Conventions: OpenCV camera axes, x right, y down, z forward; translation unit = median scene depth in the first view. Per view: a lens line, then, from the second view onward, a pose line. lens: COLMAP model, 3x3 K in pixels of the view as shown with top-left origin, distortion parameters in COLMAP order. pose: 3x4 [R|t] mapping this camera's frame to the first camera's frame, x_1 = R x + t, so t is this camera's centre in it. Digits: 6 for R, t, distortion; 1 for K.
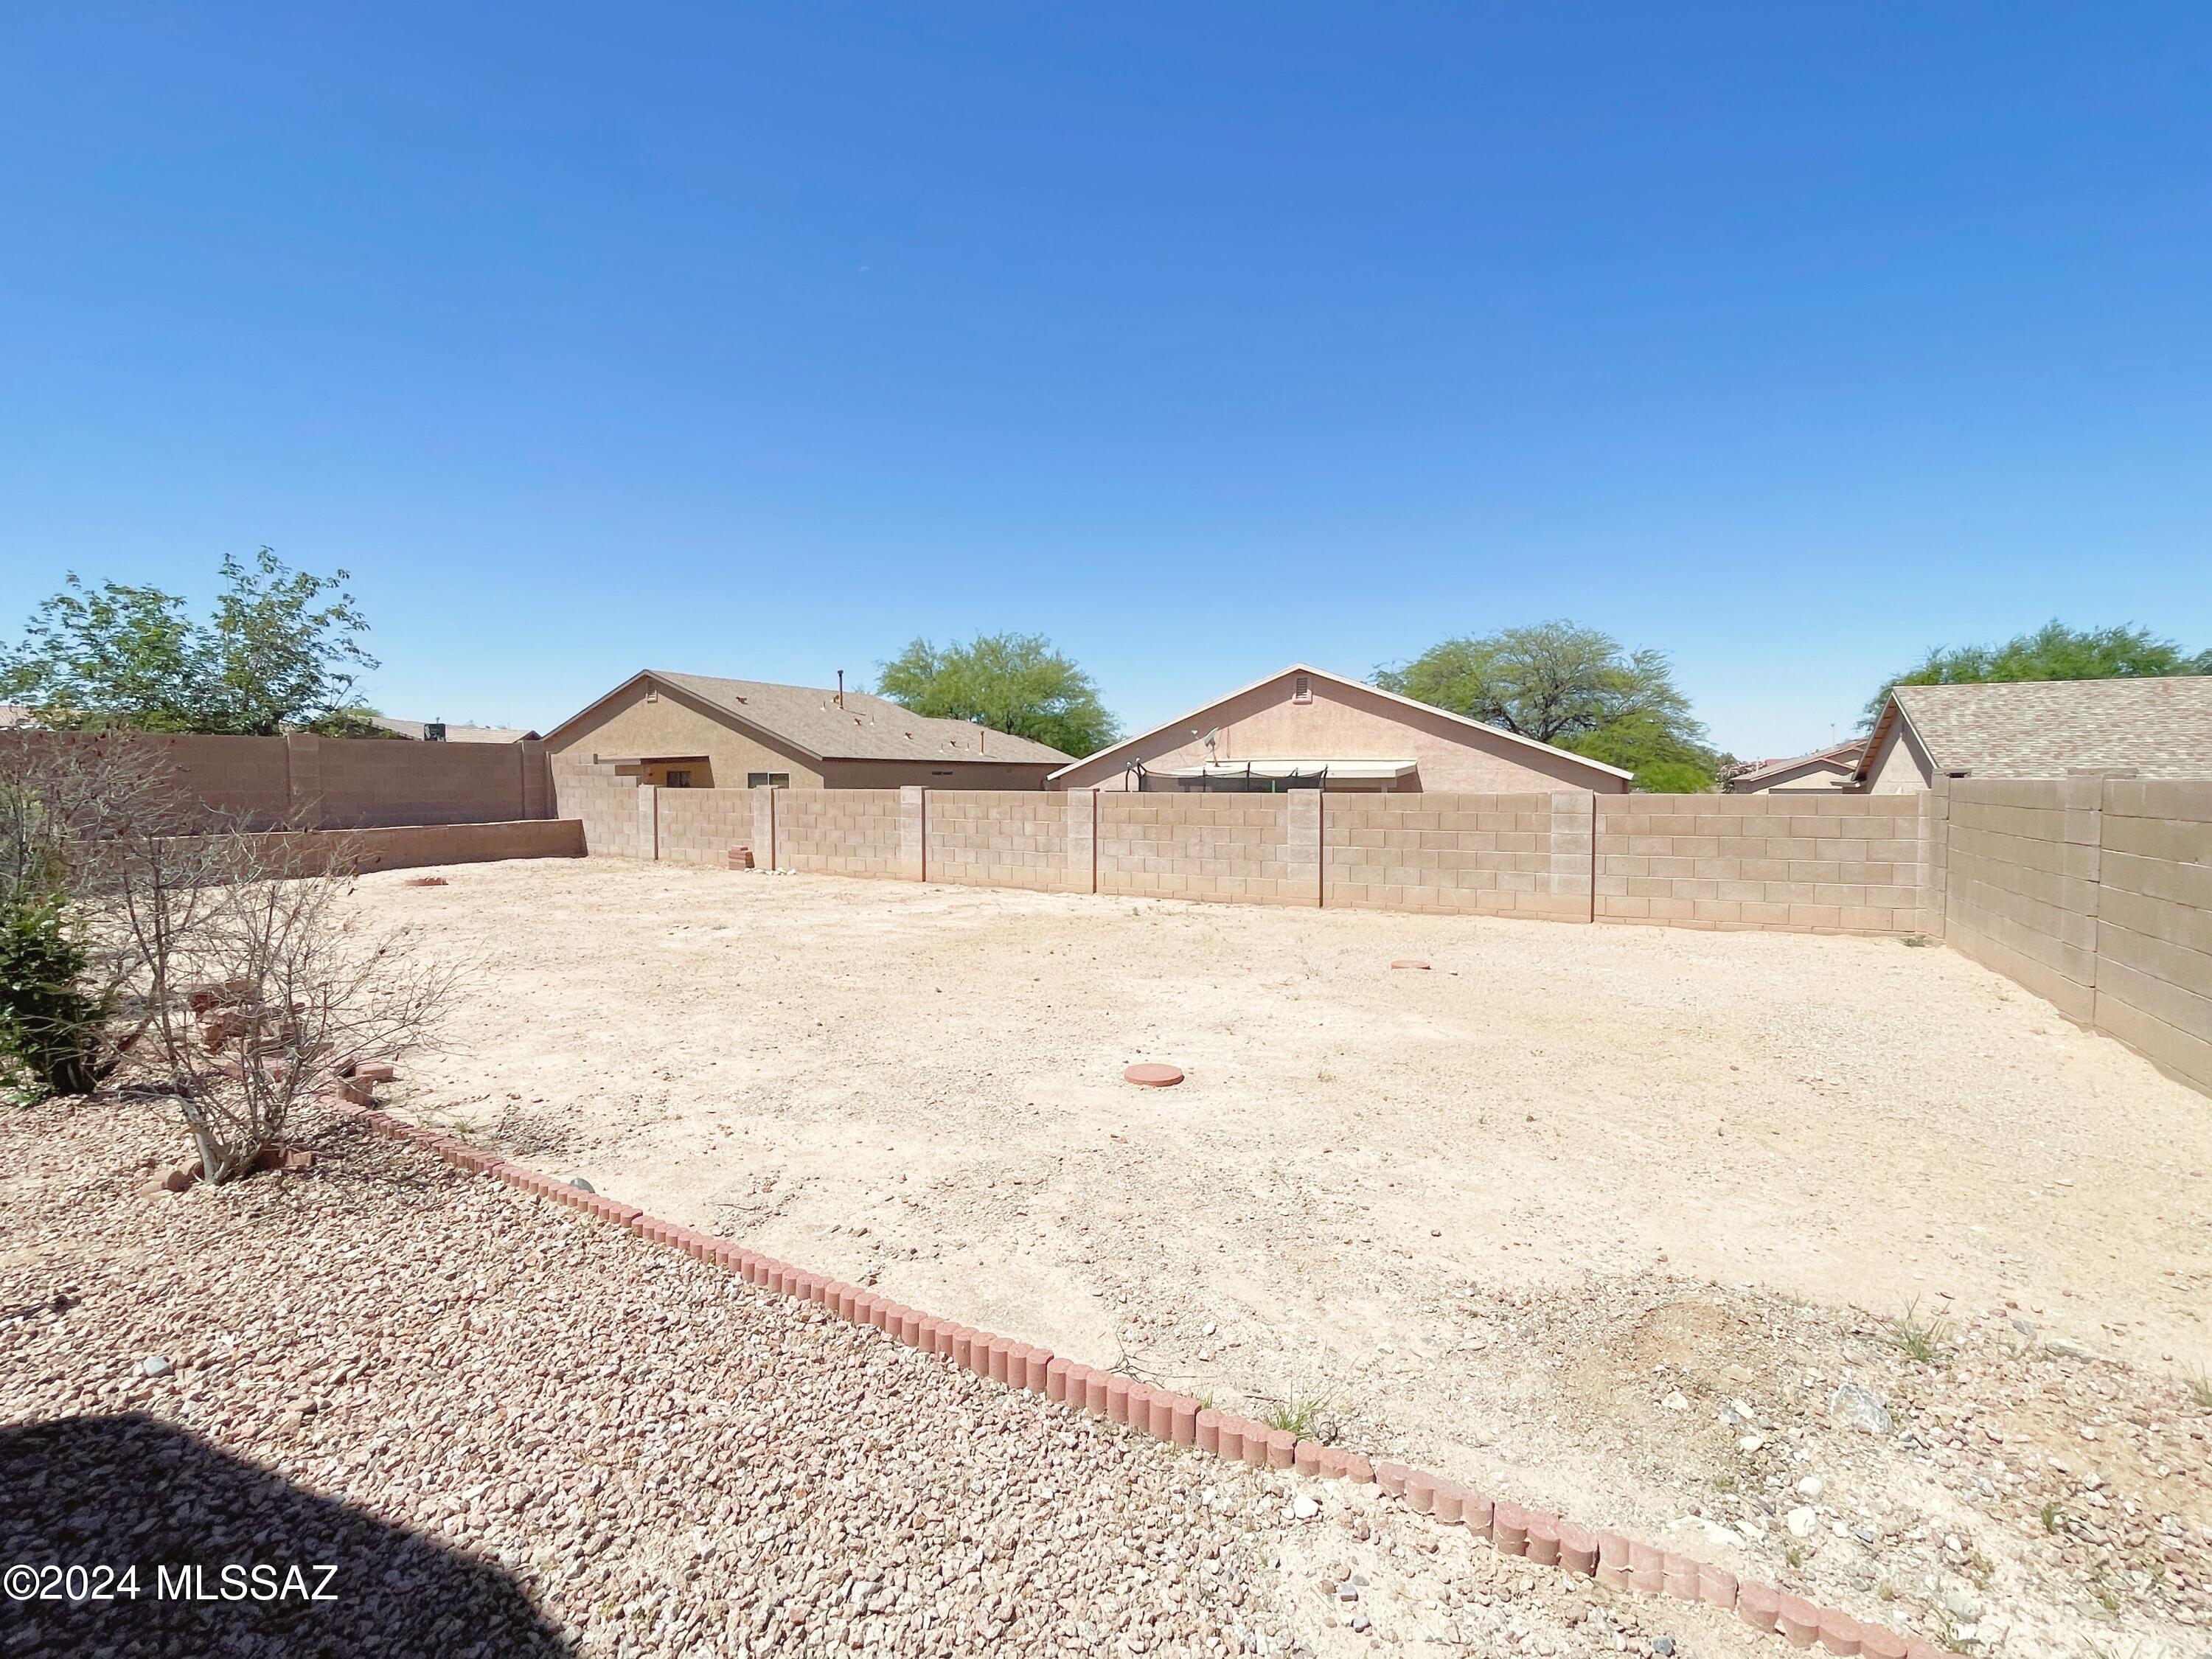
lens RADIAL K [[987.5, 0, 1111.1], [0, 987.5, 824.4], [0, 0, 1]] dist [0.001254, 0.000616]
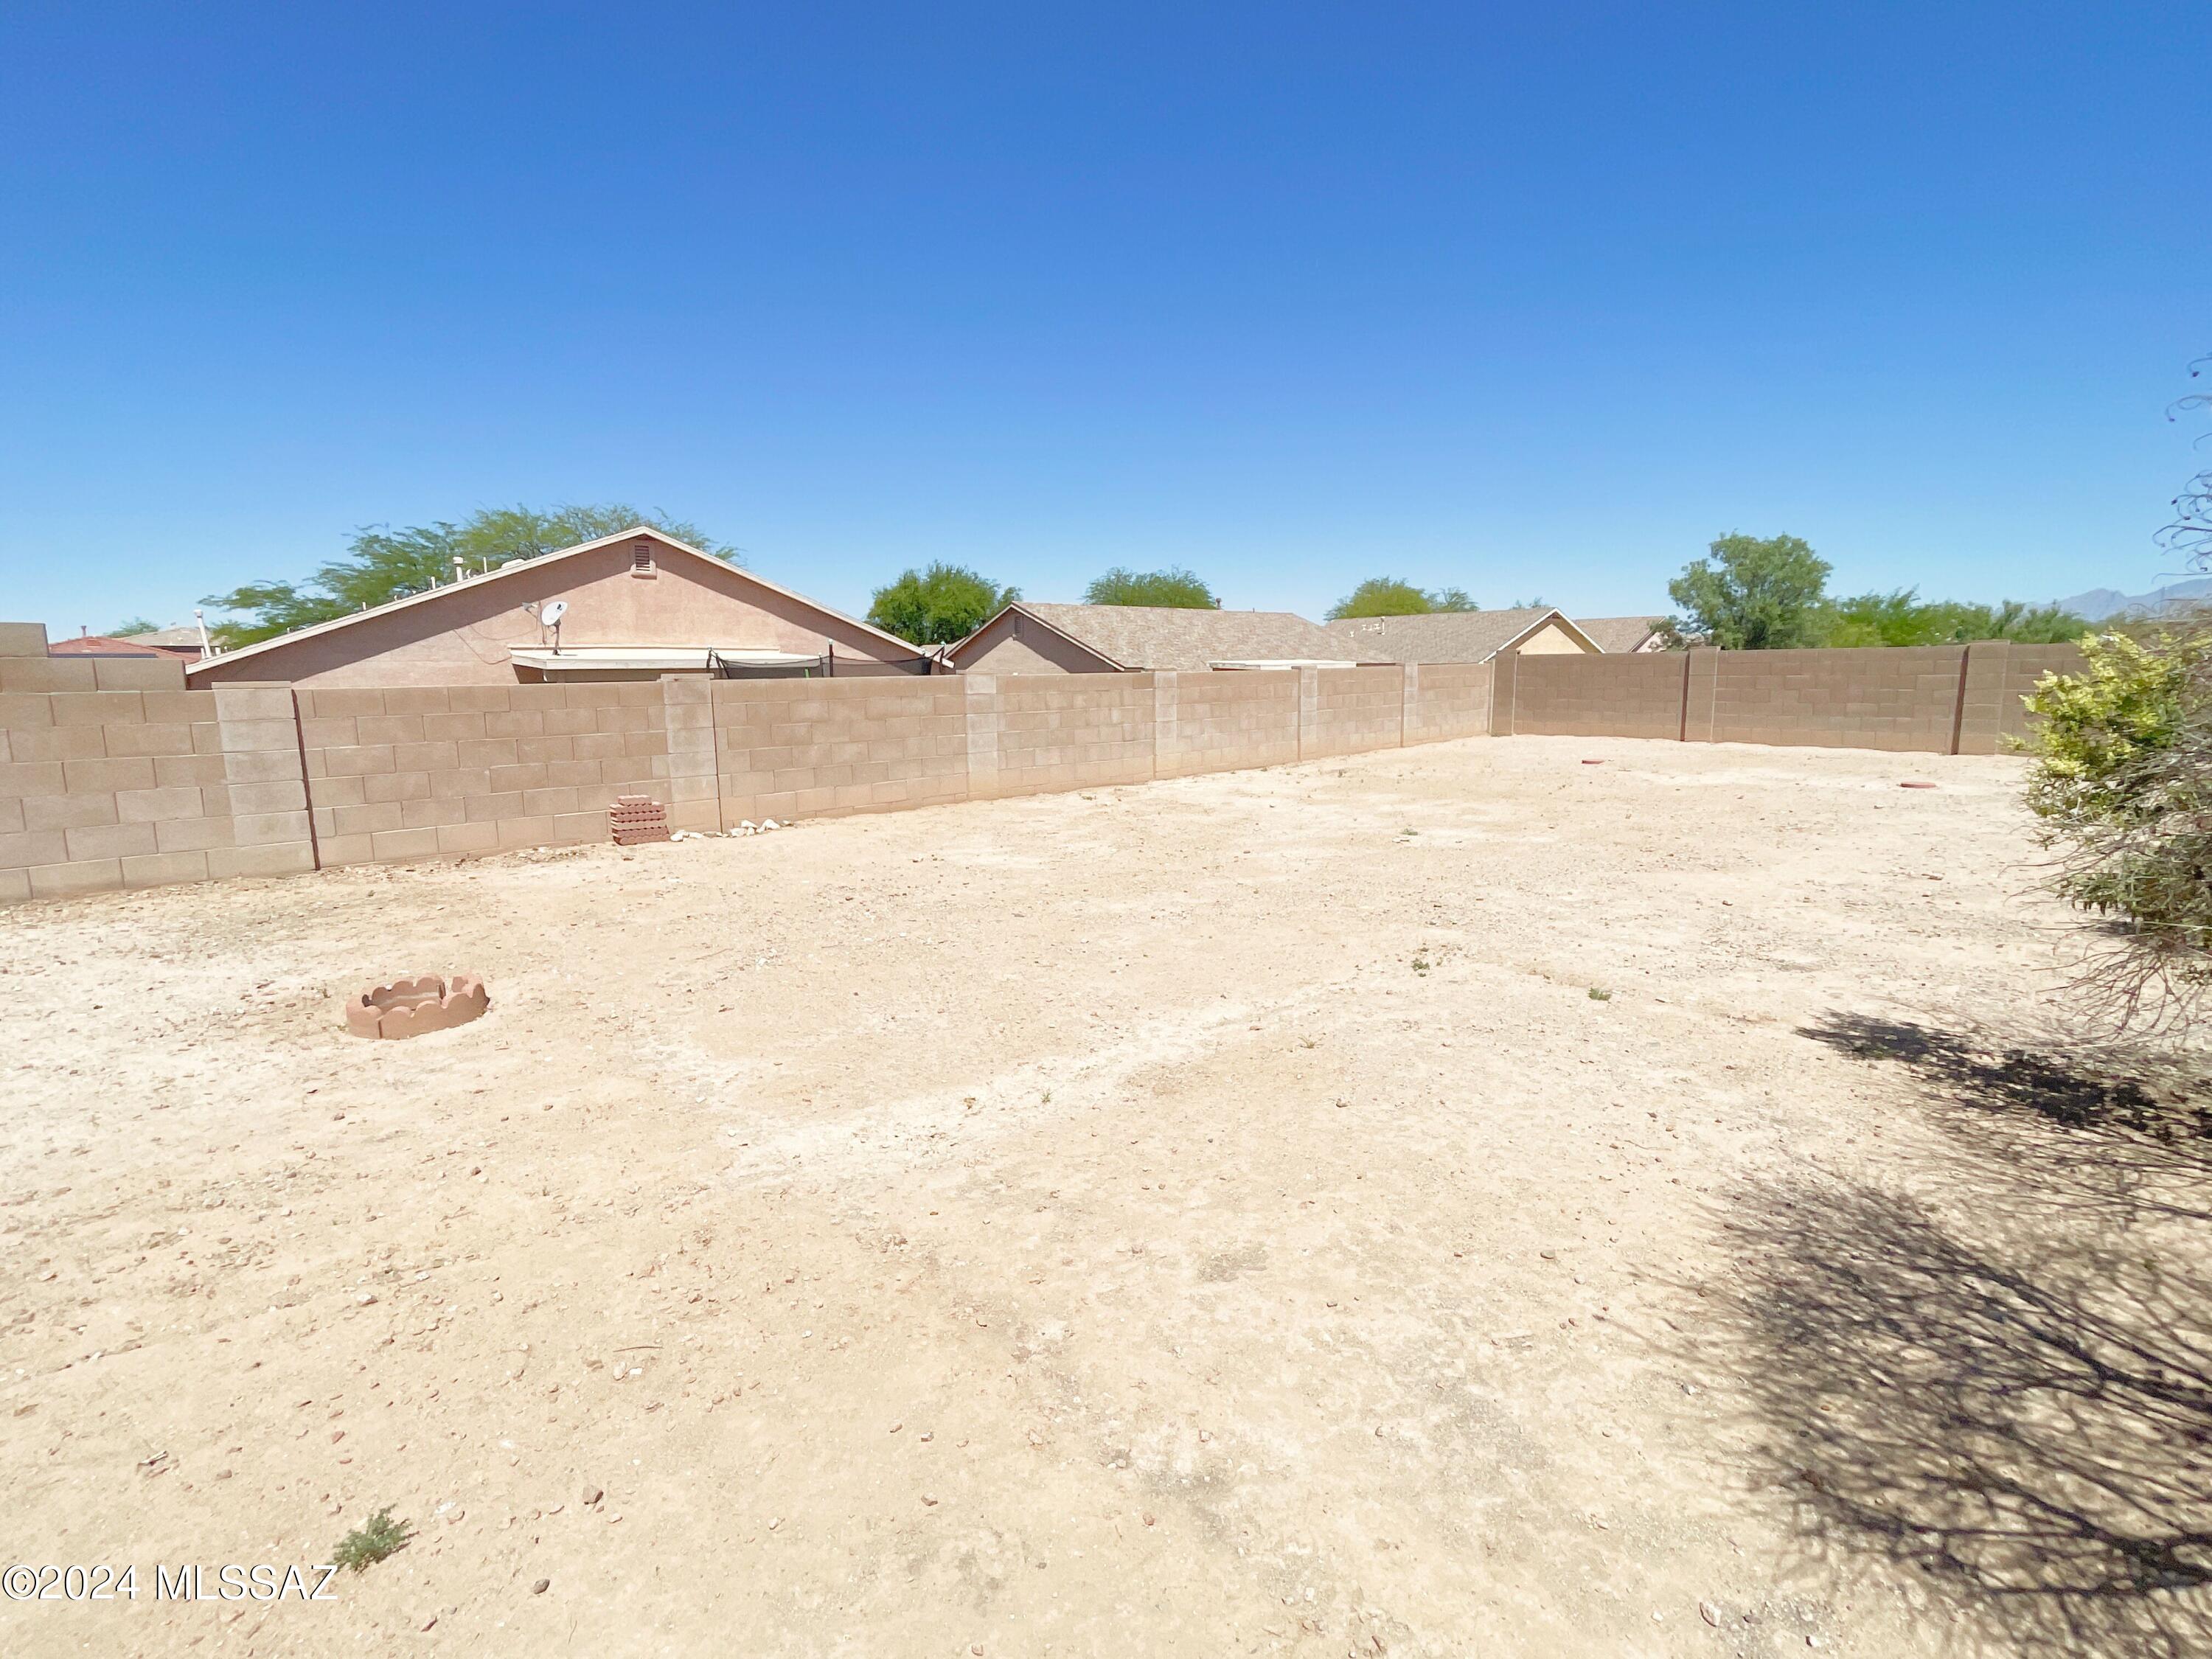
lens RADIAL K [[987.5, 0, 1114.3], [0, 987.5, 827.4], [0, 0, 1]] dist [0.001254, 0.000616]
pose [[0.310496, -0.155883, 0.937706, -0.827471], [0.059675, 0.987713, 0.144436, -0.022318], [-0.948700, 0.011111, 0.315984, 0.639593]]
